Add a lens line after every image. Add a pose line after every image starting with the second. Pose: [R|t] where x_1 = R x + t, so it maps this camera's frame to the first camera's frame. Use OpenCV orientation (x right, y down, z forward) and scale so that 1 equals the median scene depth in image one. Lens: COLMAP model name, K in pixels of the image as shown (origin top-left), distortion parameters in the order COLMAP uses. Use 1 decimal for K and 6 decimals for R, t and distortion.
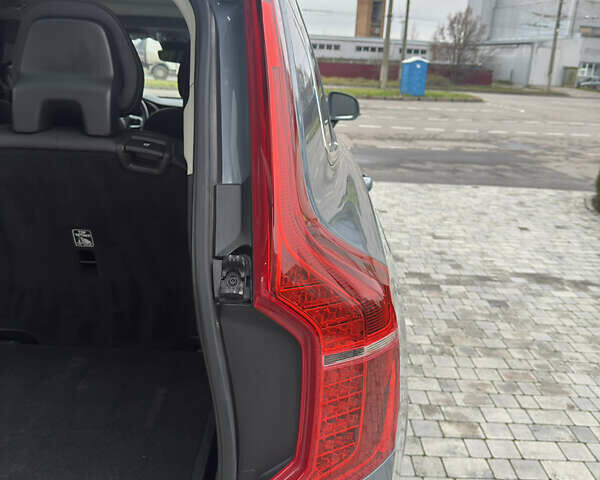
lens RADIAL K [[579.8, 0, 316.9], [0, 579.8, 241.0], [0, 0, 1]] dist [0.177854, -0.336490]
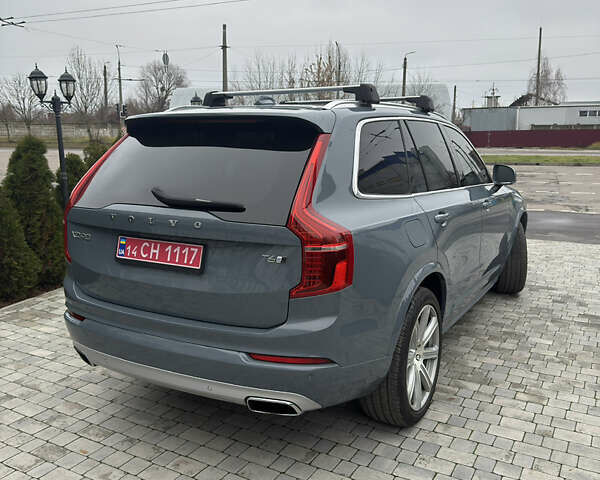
lens RADIAL K [[579.8, 0, 316.9], [0, 579.8, 241.0], [0, 0, 1]] dist [0.177854, -0.336490]
pose [[0.866110, 0.033372, -0.498739, 0.382813], [-0.096840, 0.990067, -0.101925, 0.110733], [0.490384, 0.136576, 0.860739, -0.395596]]
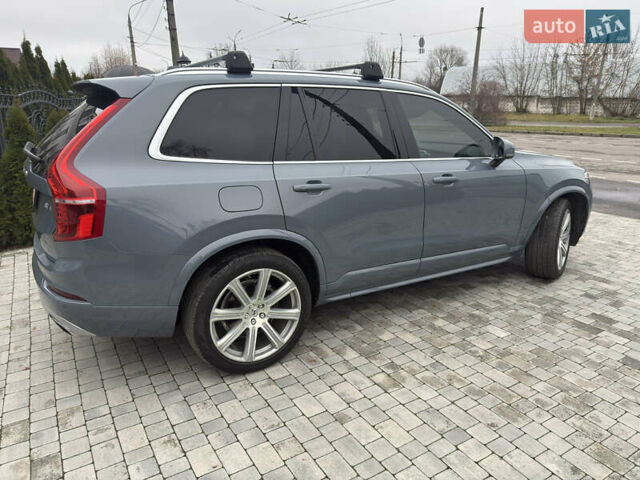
lens RADIAL K [[464.3, 0, 323.5], [0, 464.3, 241.4], [0, 0, 1]] dist [0.112389, -0.188232]
pose [[0.501548, 0.183761, -0.845388, 0.794655], [-0.223594, 0.971514, 0.078524, -0.035695], [0.835736, 0.149641, 0.528349, 0.206259]]
